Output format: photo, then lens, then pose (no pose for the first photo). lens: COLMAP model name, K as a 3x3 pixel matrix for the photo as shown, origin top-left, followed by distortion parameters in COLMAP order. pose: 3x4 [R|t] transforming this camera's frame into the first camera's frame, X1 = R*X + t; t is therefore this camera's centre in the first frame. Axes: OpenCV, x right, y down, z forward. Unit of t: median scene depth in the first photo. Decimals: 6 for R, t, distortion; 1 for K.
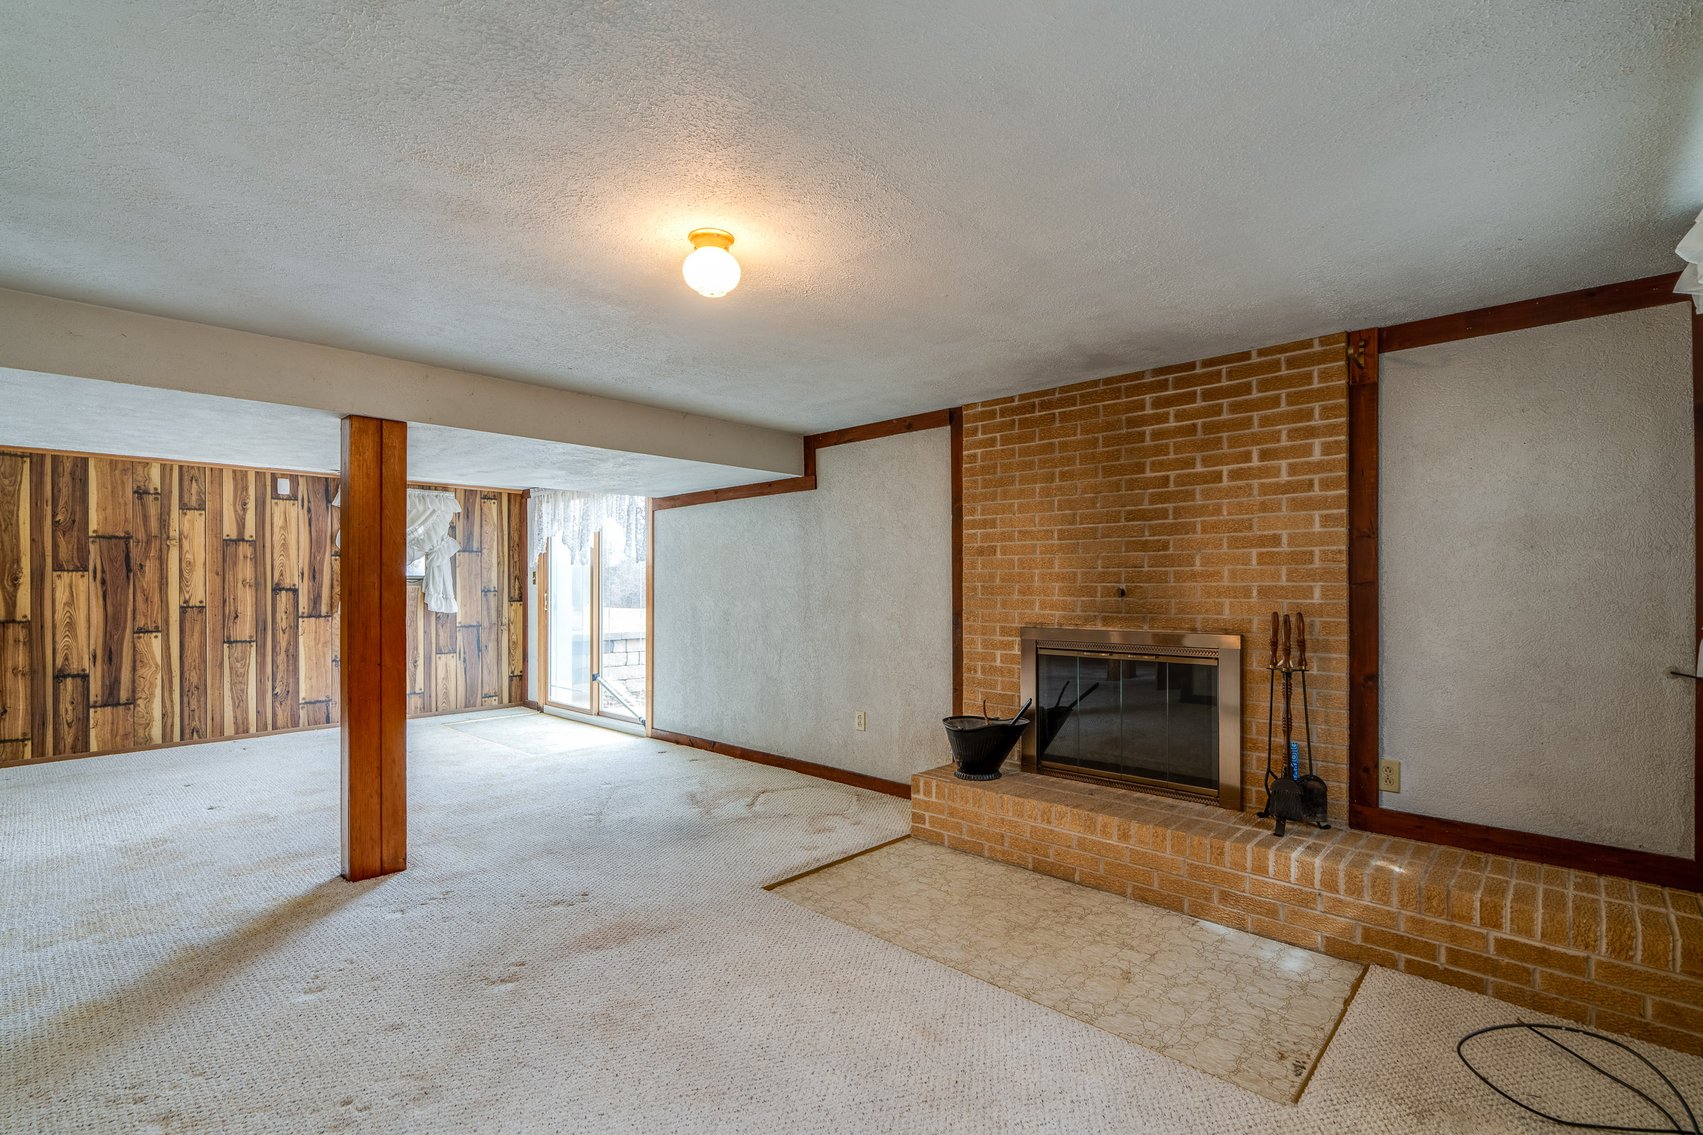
lens RADIAL K [[772.9, 0, 847.0], [0, 772.9, 580.6], [0, 0, 1]] dist [-0.009955, 0.004092]
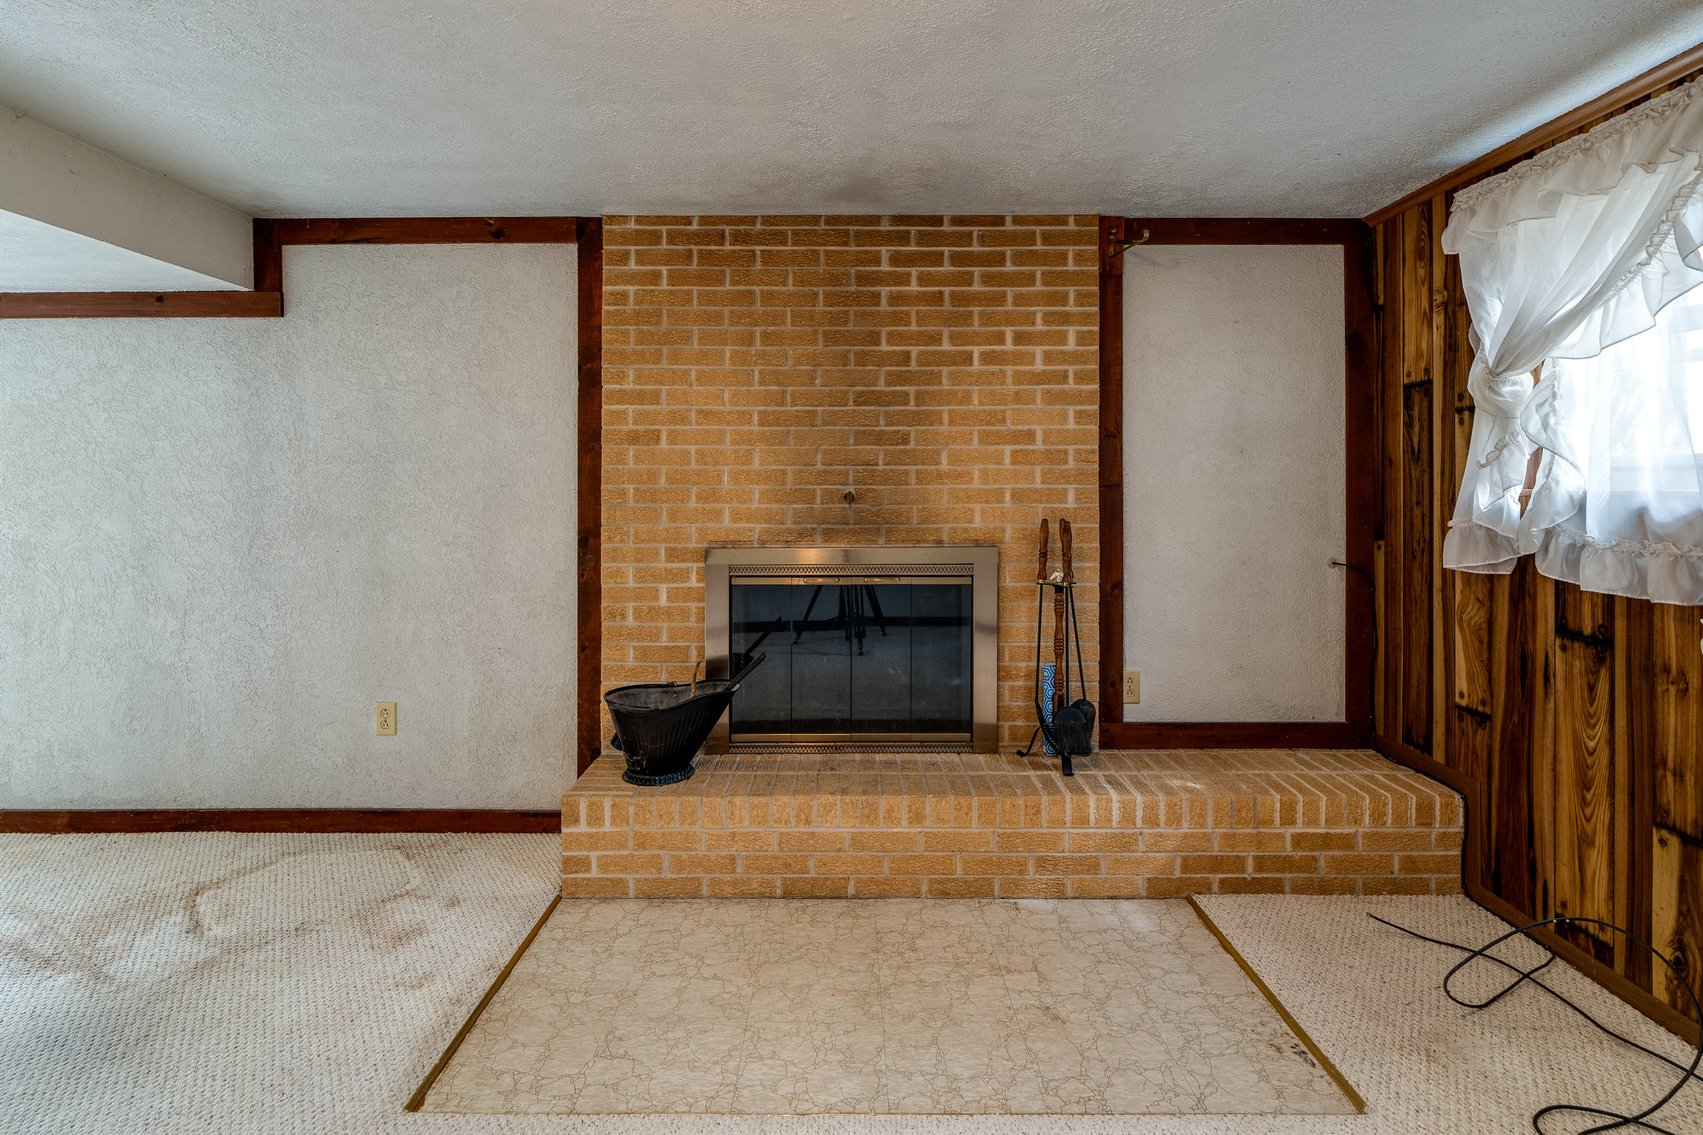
lens RADIAL K [[898.2, 0, 847.9], [0, 898.2, 477.6], [0, 0, 1]] dist [-0.005622, 0.000744]
pose [[0.729260, 0.006234, 0.684208, -0.226933], [-0.003388, 0.999979, -0.005501, 0.000570], [-0.684228, 0.001694, 0.729266, 0.304746]]
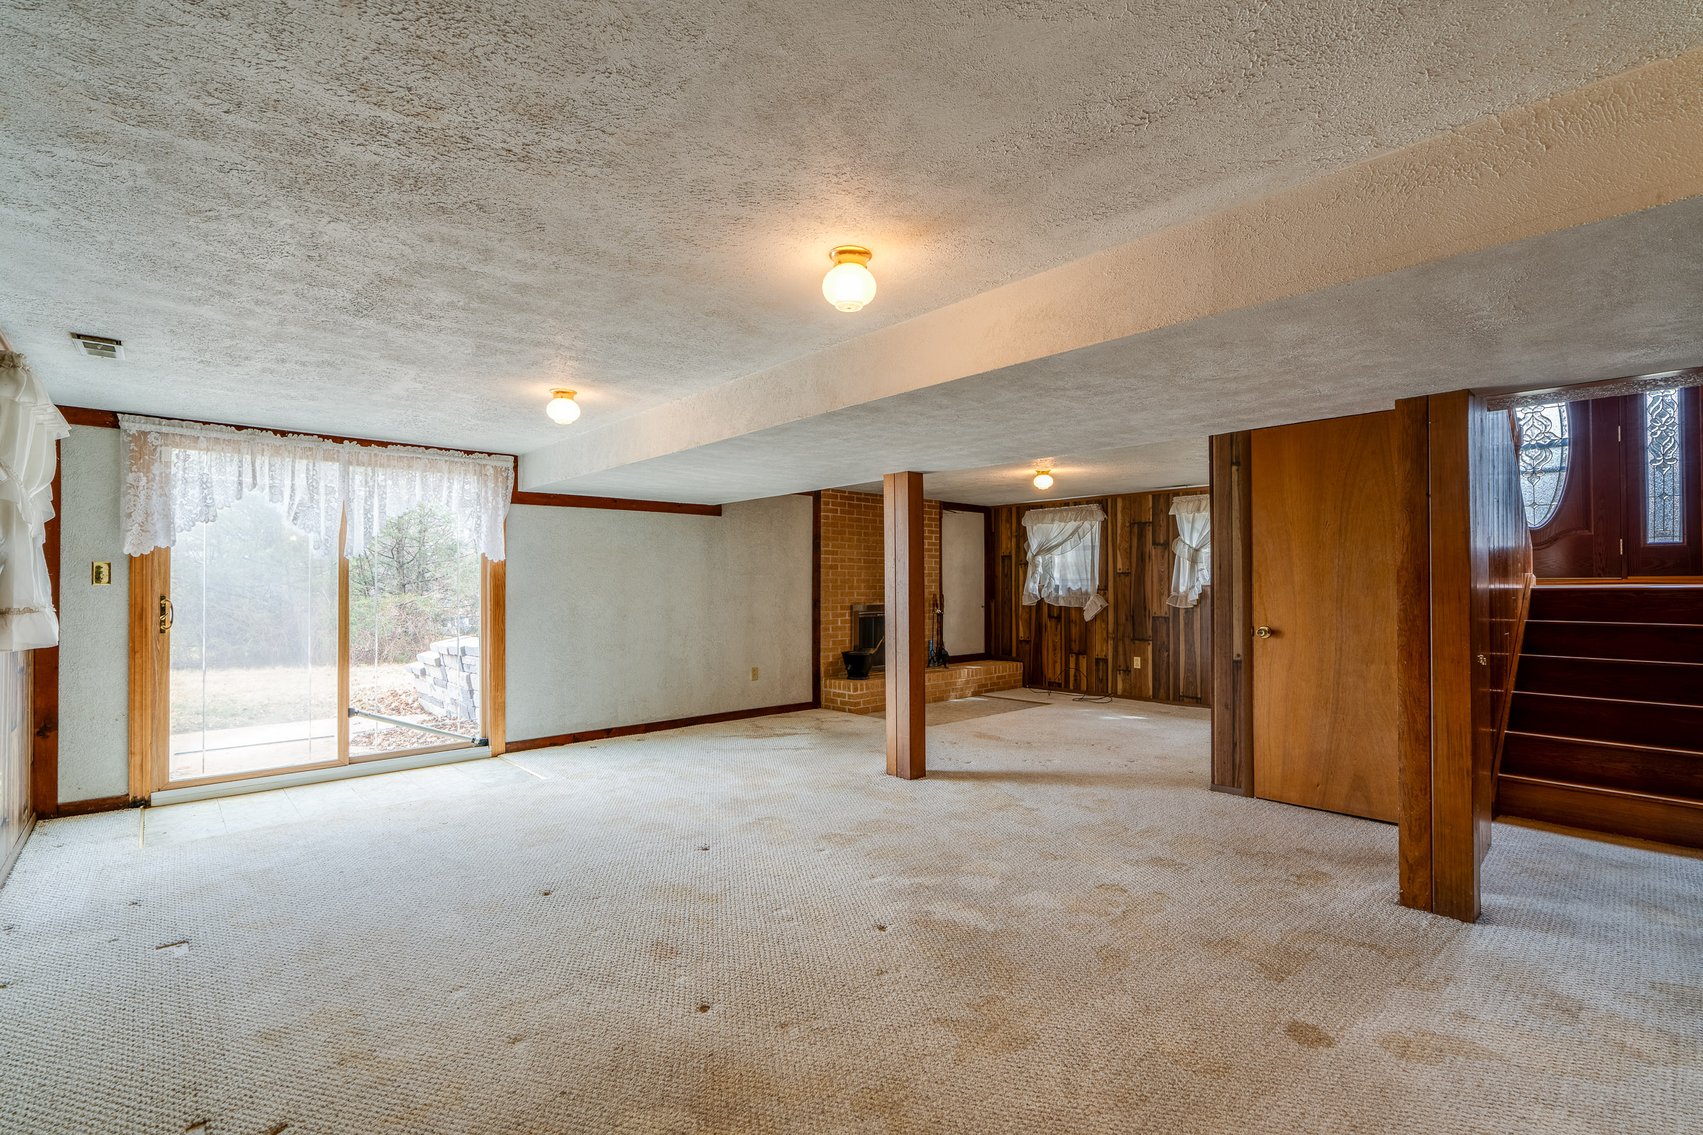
lens RADIAL K [[769.8, 0, 854.2], [0, 769.8, 562.7], [0, 0, 1]] dist [-0.000572, 0.000096]
pose [[0.072753, 0.029448, 0.996915, -1.735277], [-0.002840, 0.999566, -0.029319, 0.007869], [-0.997346, -0.000698, 0.072805, 0.809930]]
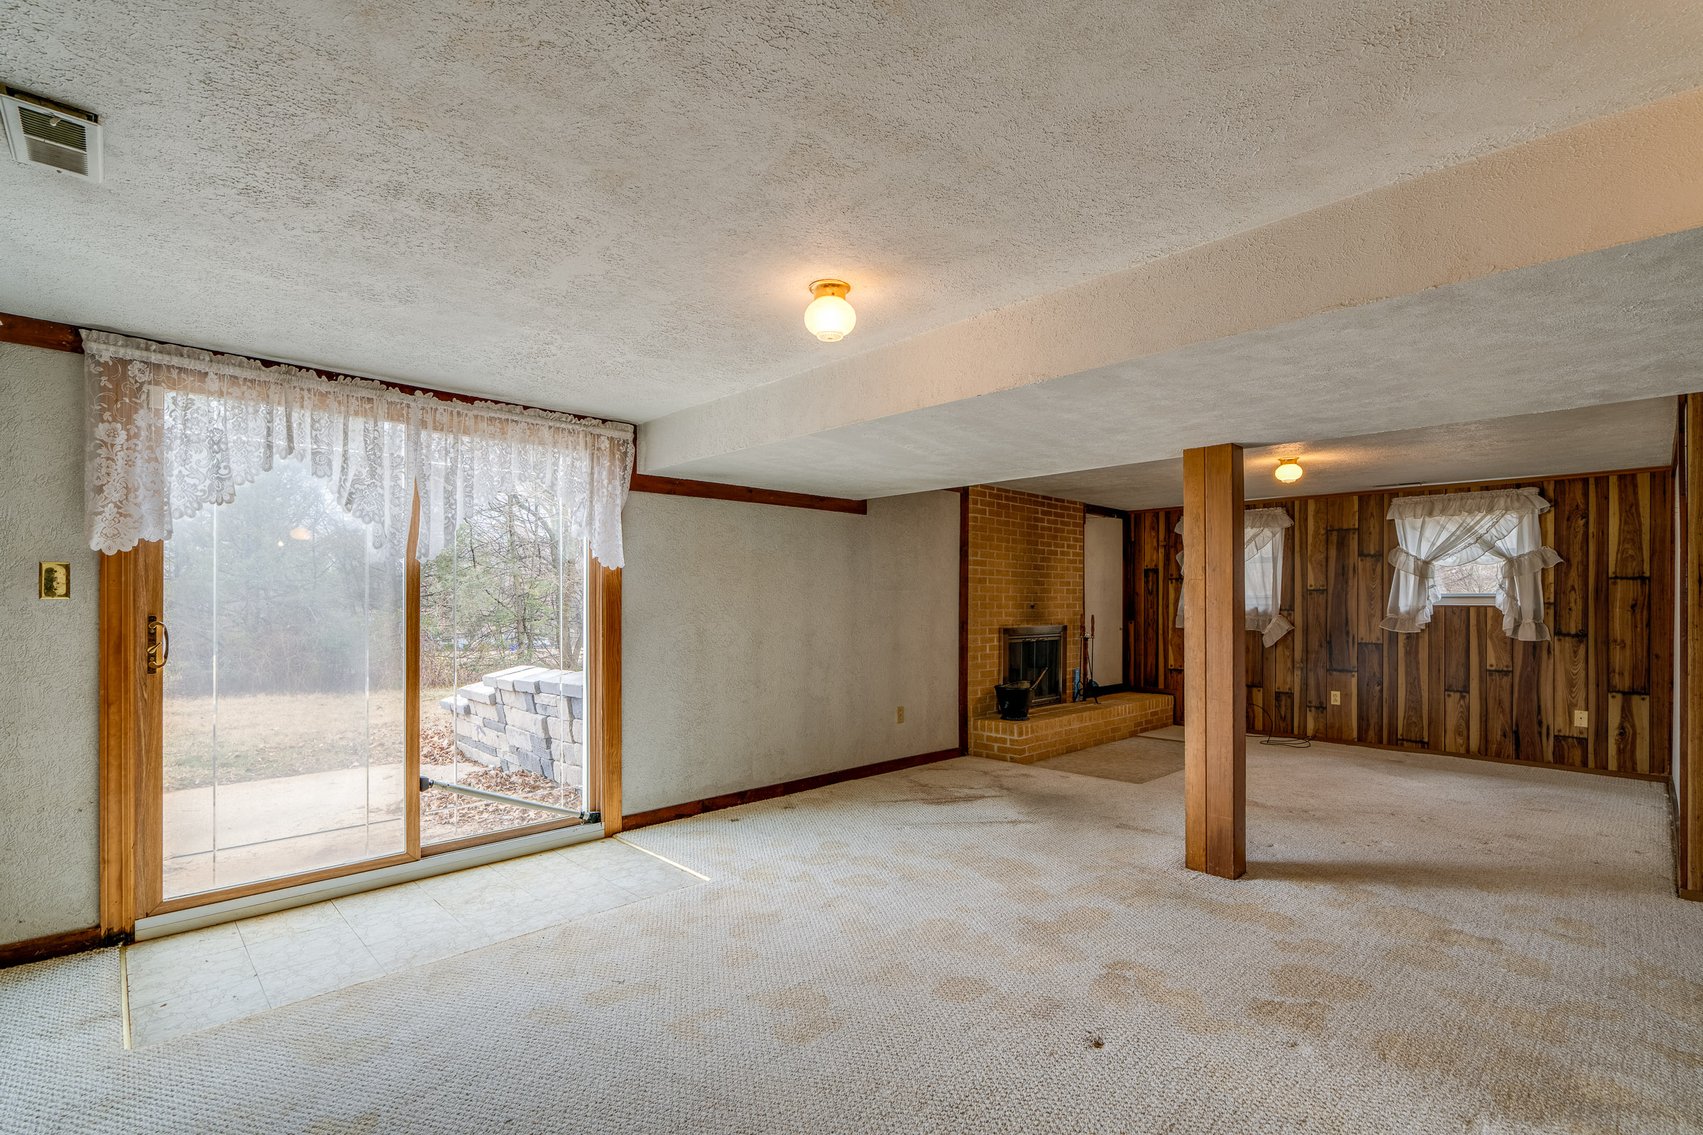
lens RADIAL K [[779.5, 0, 857.1], [0, 779.5, 586.9], [0, 0, 1]] dist [-0.001147, 0.000535]
pose [[0.042736, 0.021113, 0.998863, -1.407805], [-0.007086, 0.999758, -0.020829, 0.008963], [-0.999061, -0.006188, 0.042876, 1.186606]]
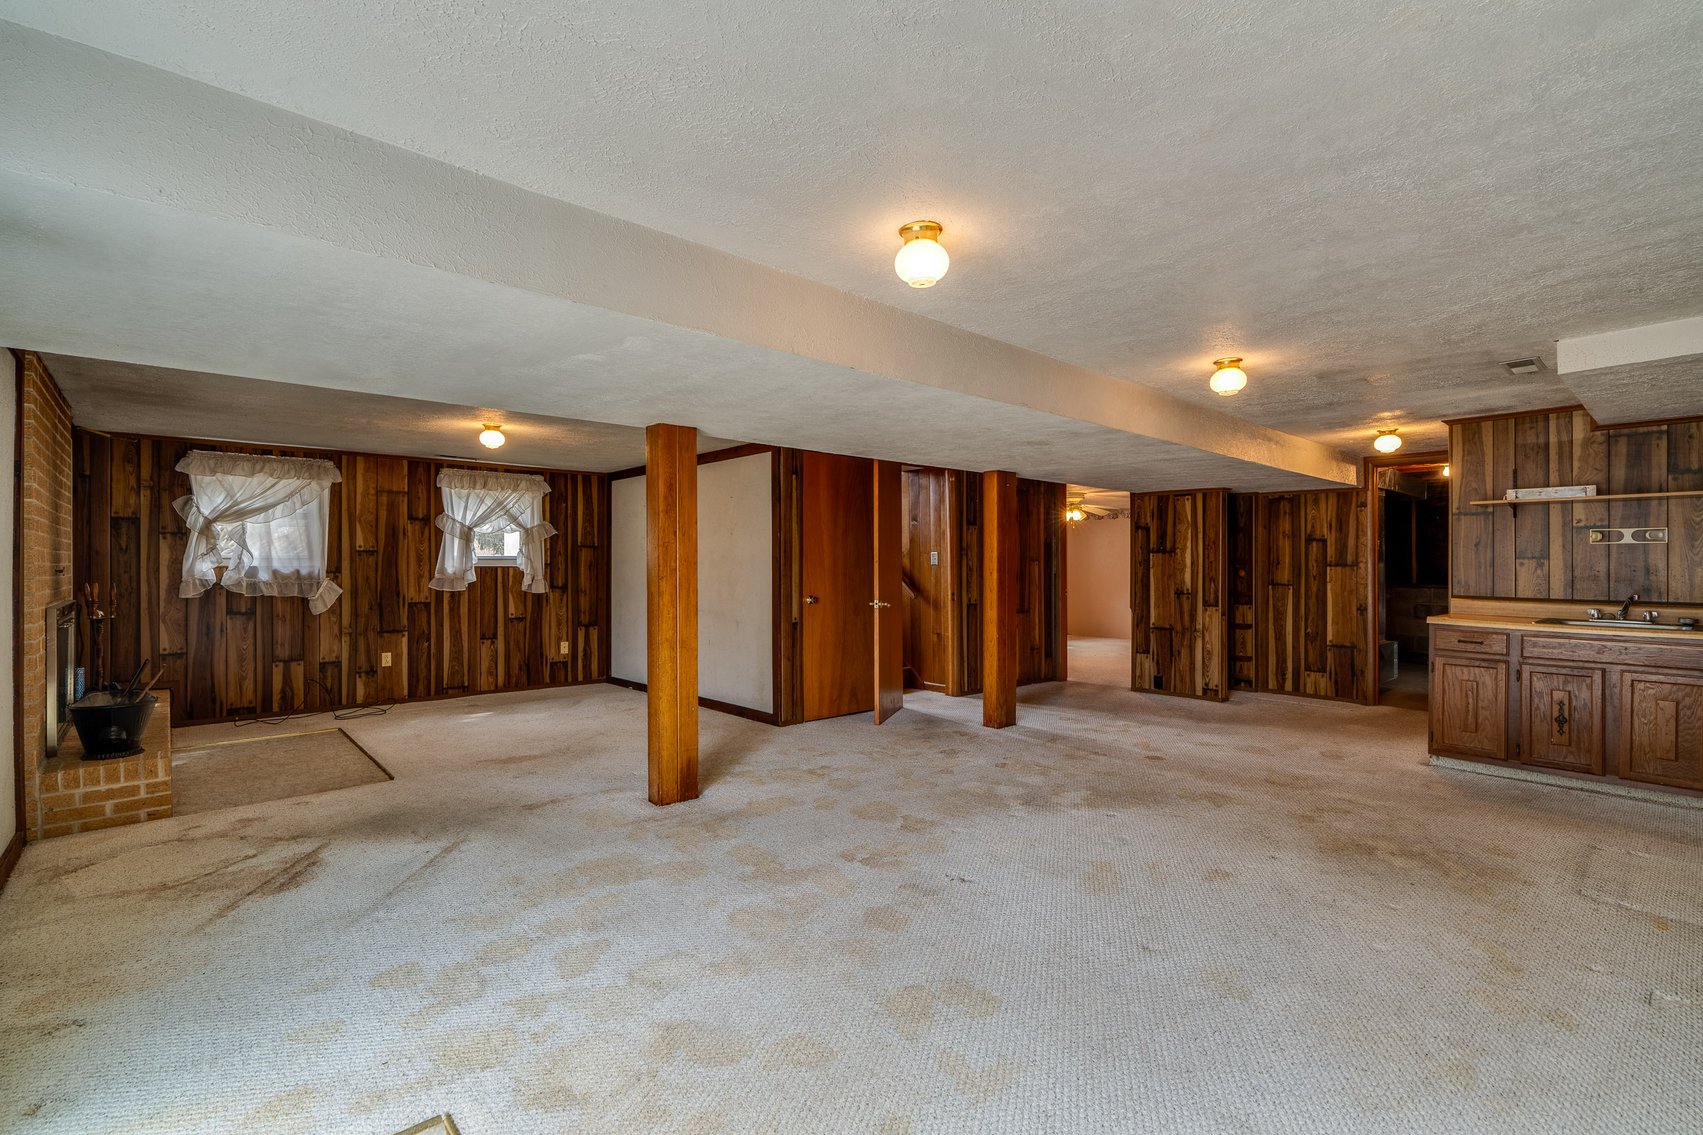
lens RADIAL K [[766.2, 0, 849.1], [0, 766.2, 568.8], [0, 0, 1]] dist [-0.008164, 0.004282]
pose [[-0.995926, 0.001612, 0.090161, -0.817581], [0.001692, 0.999998, 0.000814, 0.010916], [-0.090160, 0.000963, -0.995927, 1.781519]]
